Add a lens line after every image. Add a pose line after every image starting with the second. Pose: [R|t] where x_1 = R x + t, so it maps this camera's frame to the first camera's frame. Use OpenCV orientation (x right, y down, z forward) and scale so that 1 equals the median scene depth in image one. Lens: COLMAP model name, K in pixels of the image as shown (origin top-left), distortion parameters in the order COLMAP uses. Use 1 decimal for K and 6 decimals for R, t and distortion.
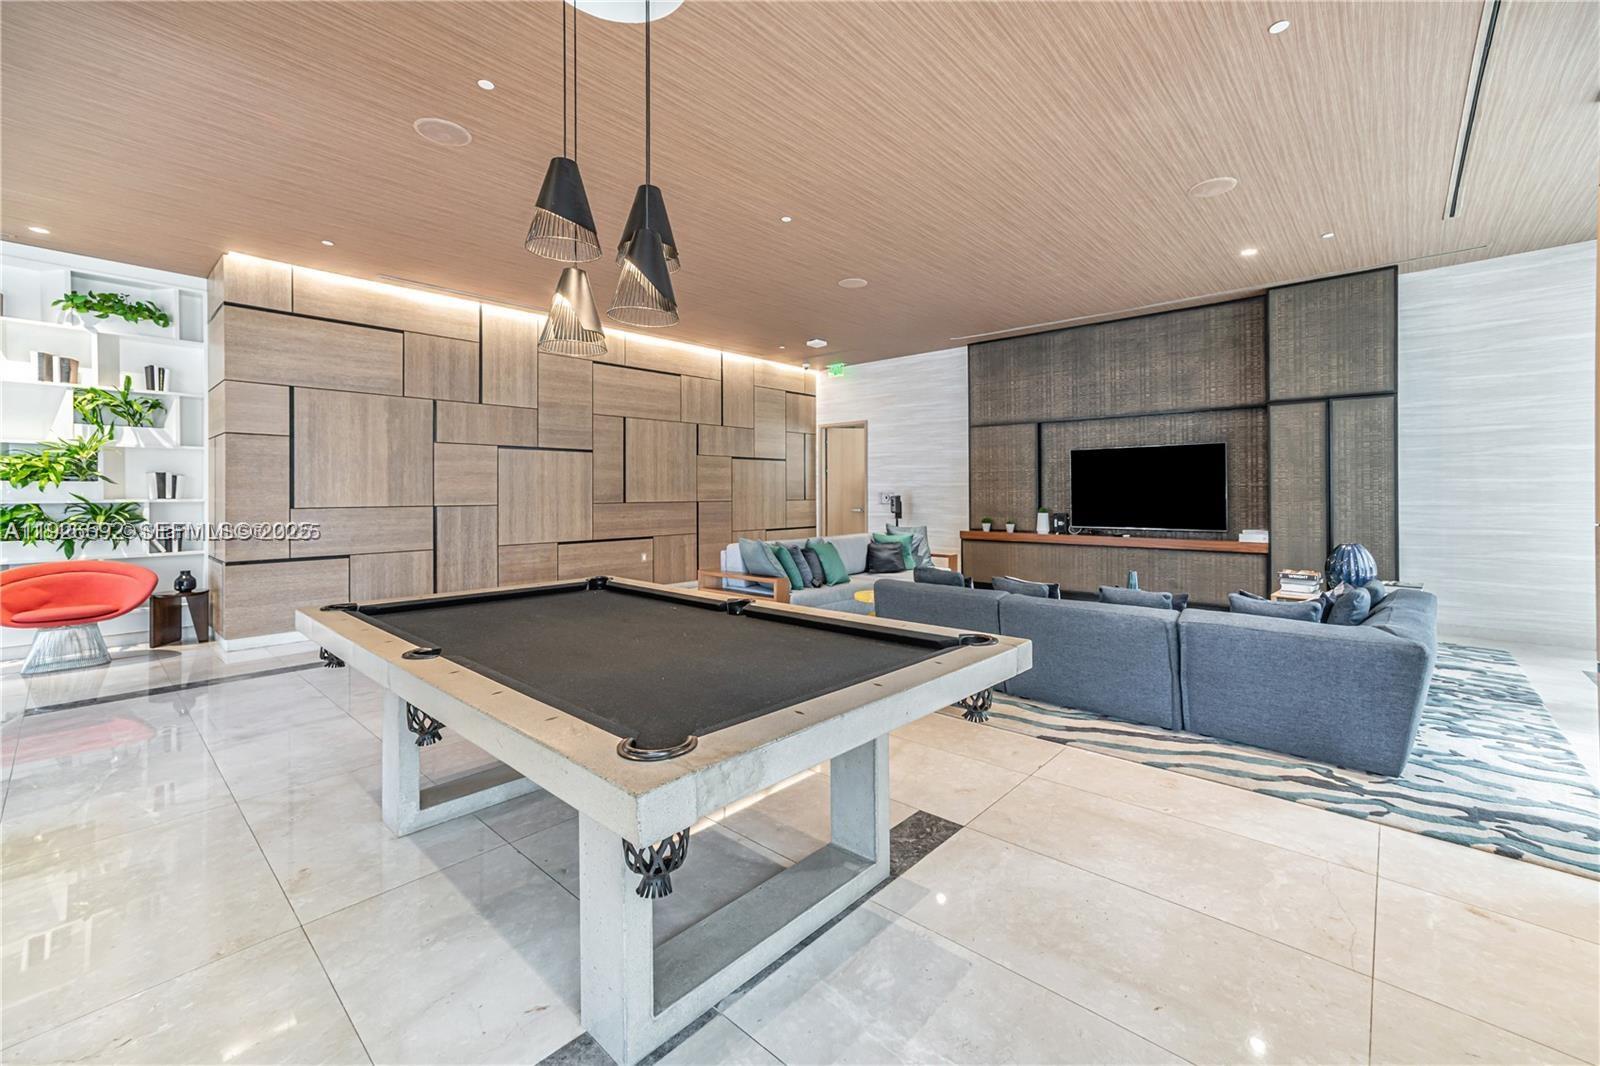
lens RADIAL K [[656.0, 0, 822.7], [0, 656.0, 500.9], [0, 0, 1]] dist [0.000408, 0.017252]
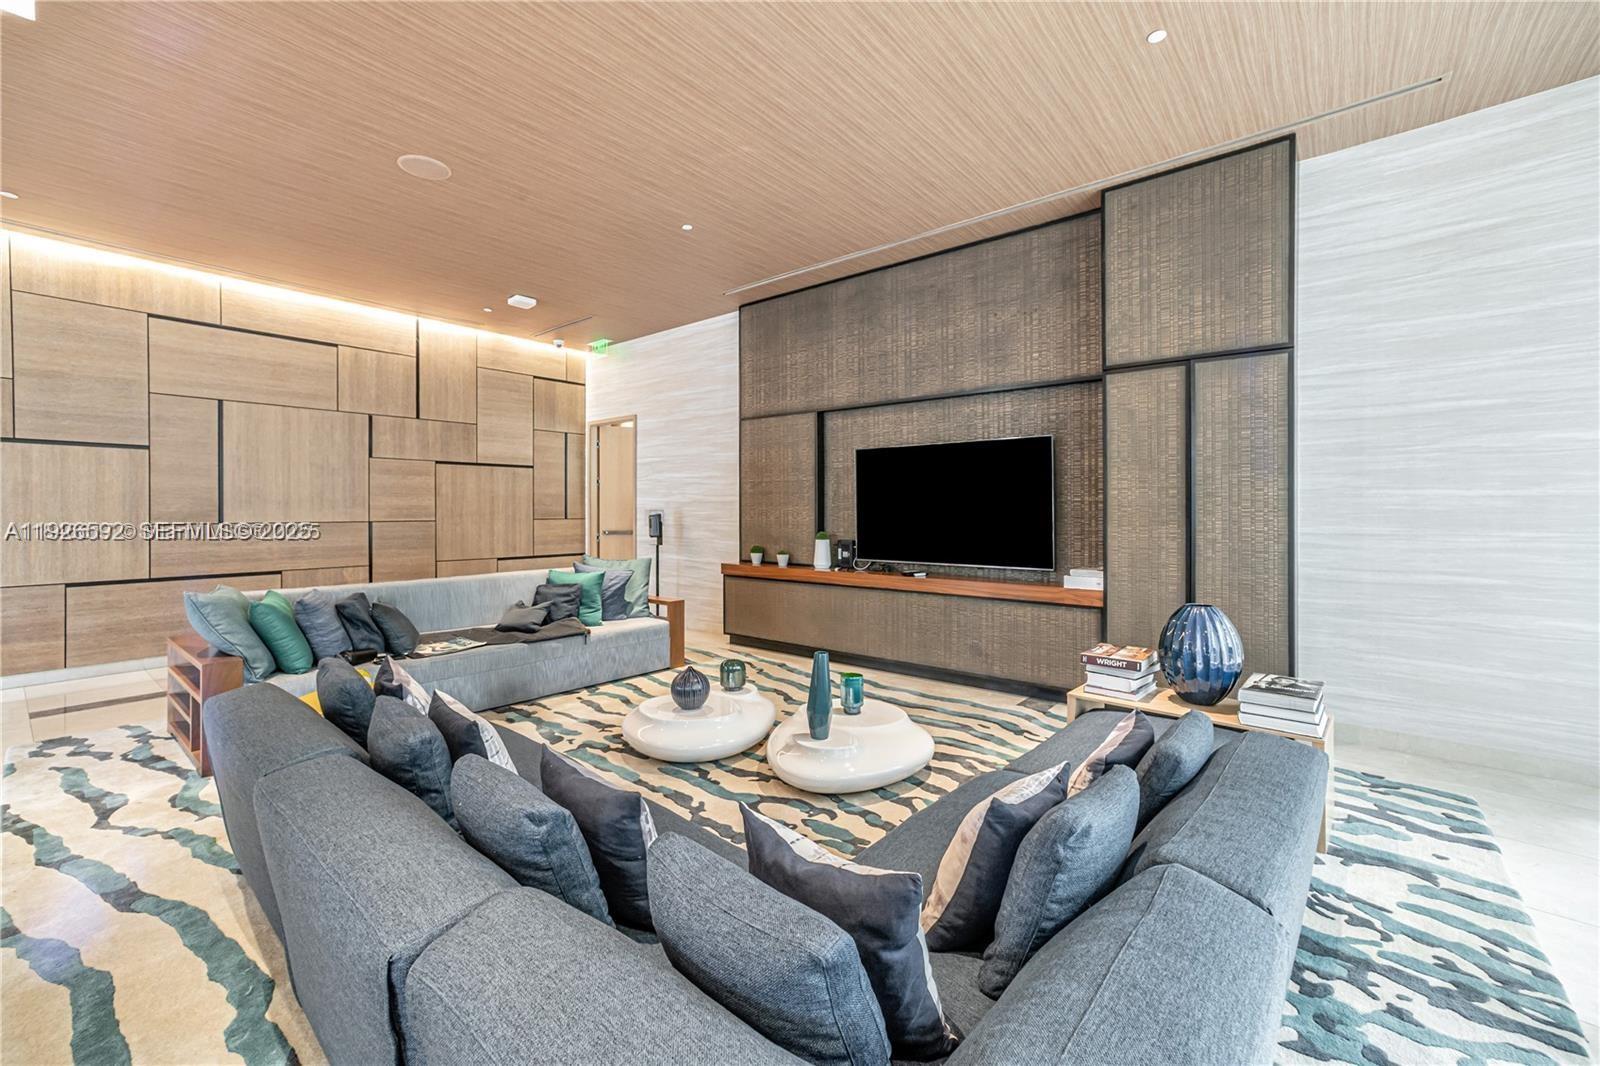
lens RADIAL K [[674.1, 0, 774.1], [0, 674.1, 521.0], [0, 0, 1]] dist [-0.011354, 0.018716]
pose [[0.999904, 0.002929, 0.013562, 0.300741], [-0.002973, 0.999991, 0.003161, -0.004113], [-0.013552, -0.003201, 0.999903, 0.305325]]
